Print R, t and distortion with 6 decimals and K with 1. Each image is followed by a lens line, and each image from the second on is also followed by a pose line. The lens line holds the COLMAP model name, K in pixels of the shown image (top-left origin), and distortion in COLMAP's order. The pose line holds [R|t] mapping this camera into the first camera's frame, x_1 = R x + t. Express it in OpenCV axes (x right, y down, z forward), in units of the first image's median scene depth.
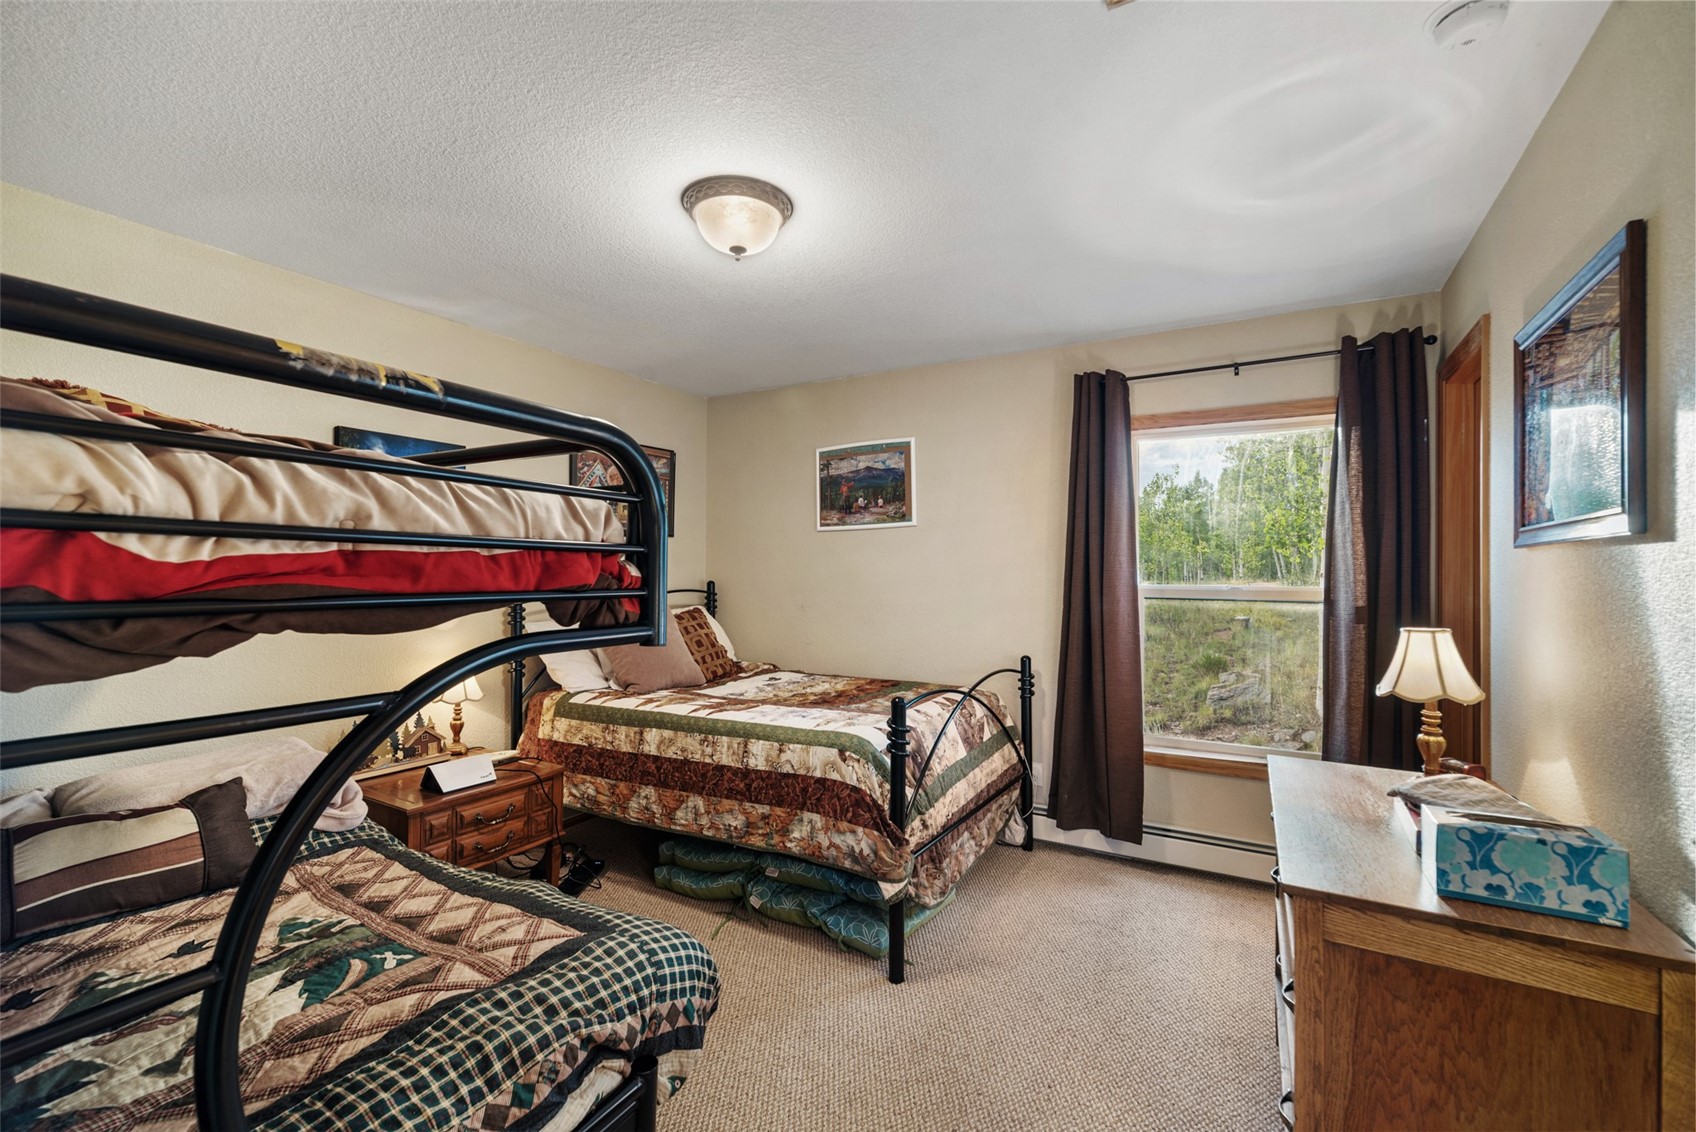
lens RADIAL K [[737.7, 0, 848.0], [0, 737.7, 566.0], [0, 0, 1]] dist [0.014829, 0.000089]
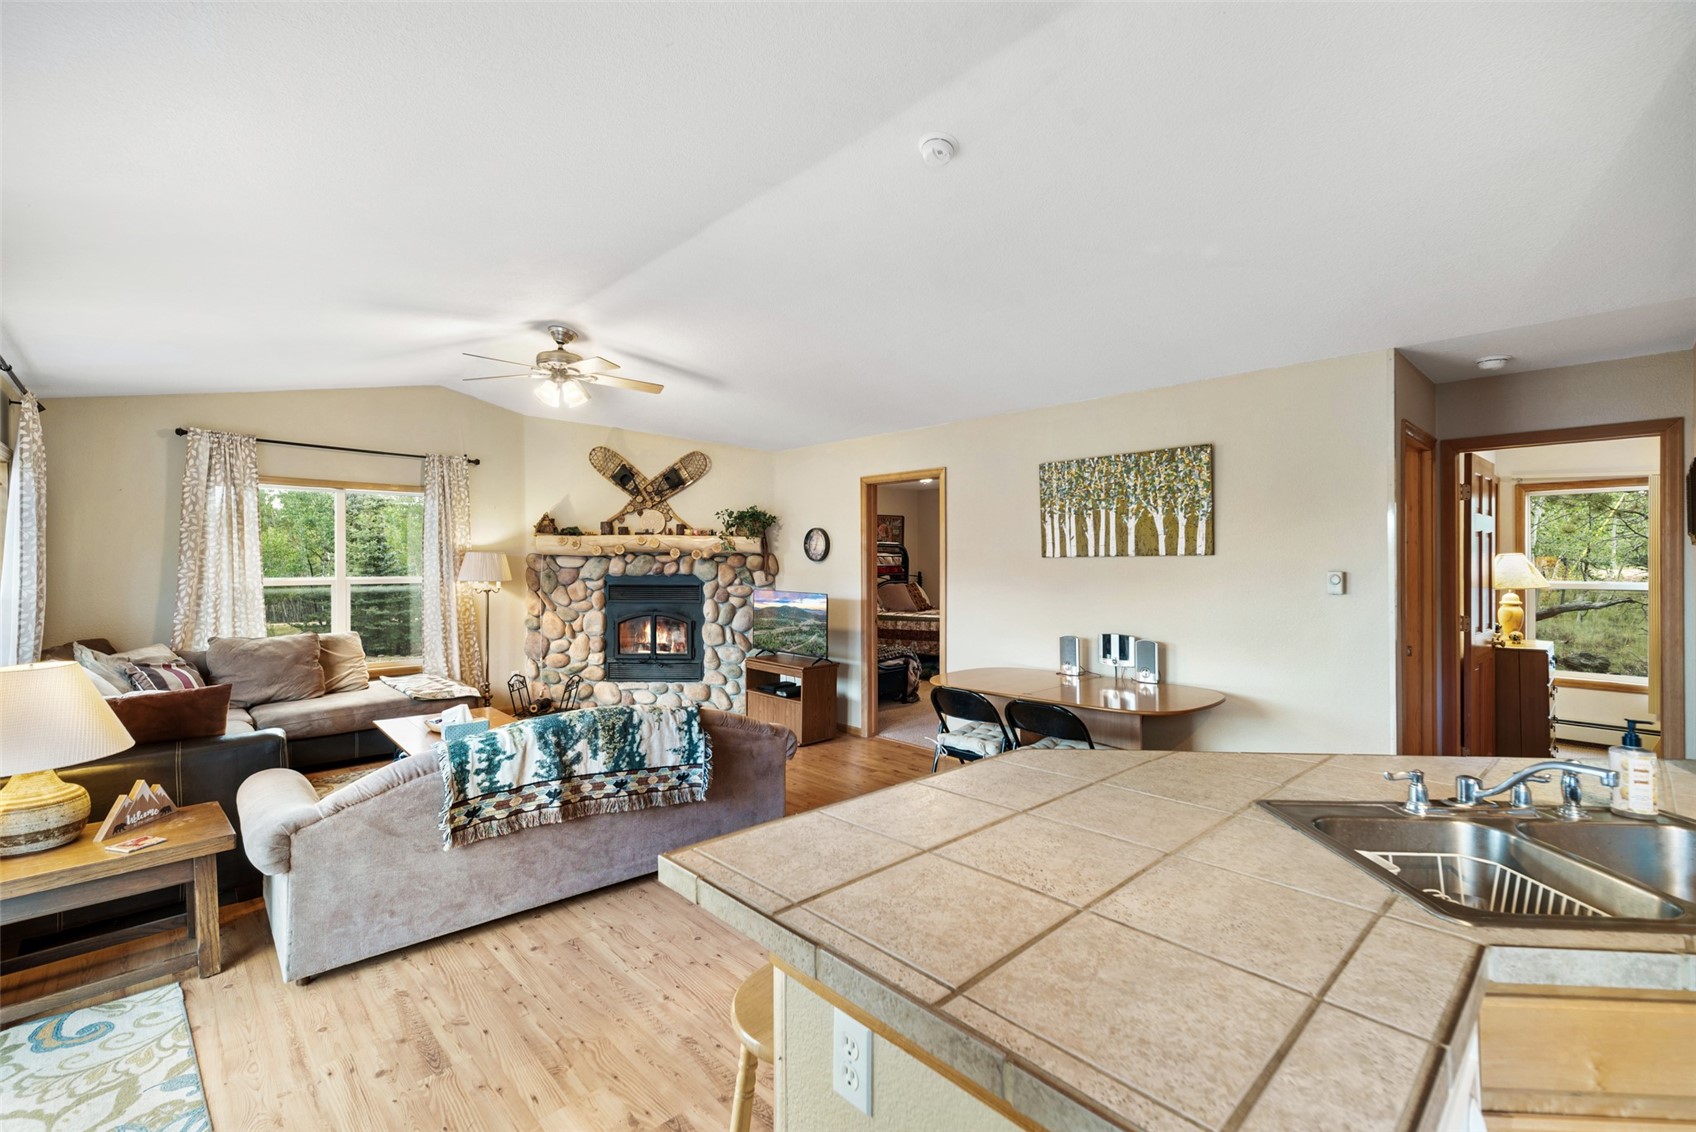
lens RADIAL K [[737.7, 0, 848.0], [0, 737.7, 566.0], [0, 0, 1]] dist [0.014829, 0.000089]
pose [[0.959401, -0.003756, -0.282020, 0.368628], [0.007088, 0.999917, 0.010797, -0.034915], [0.281956, -0.012358, 0.959348, -1.876415]]
